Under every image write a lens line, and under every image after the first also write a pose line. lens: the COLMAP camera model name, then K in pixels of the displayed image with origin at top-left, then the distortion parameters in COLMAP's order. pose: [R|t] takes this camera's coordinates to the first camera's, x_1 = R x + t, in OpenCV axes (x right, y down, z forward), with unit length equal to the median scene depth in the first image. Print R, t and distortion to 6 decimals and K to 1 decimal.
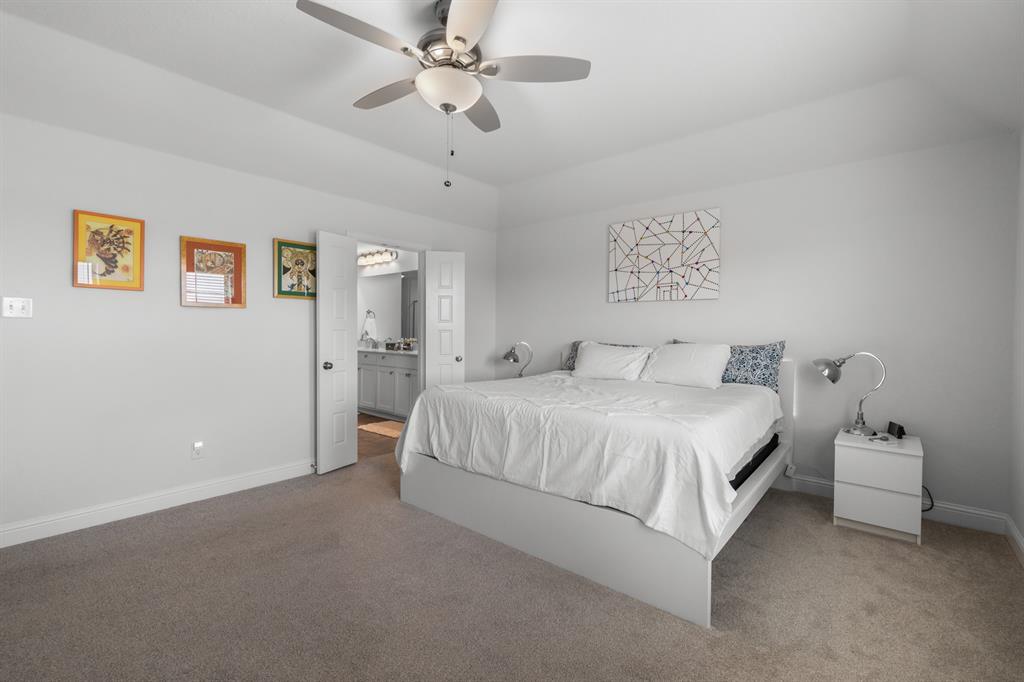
lens RADIAL K [[453.9, 0, 507.6], [0, 453.9, 330.2], [0, 0, 1]] dist [-0.000217, -0.000134]
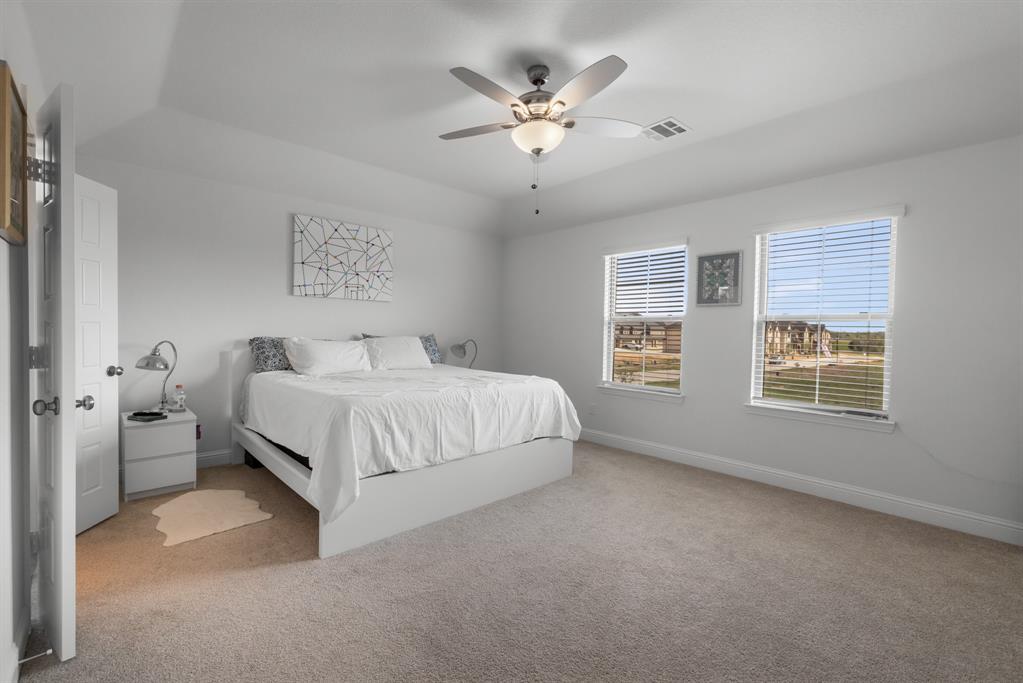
lens RADIAL K [[453.4, 0, 507.1], [0, 453.4, 330.7], [0, 0, 1]] dist [-0.000217, -0.000134]
pose [[0.097104, -0.006100, 0.995256, -0.763647], [-0.014987, 0.999859, 0.007590, -0.001880], [-0.995161, -0.015653, 0.096999, 0.524197]]
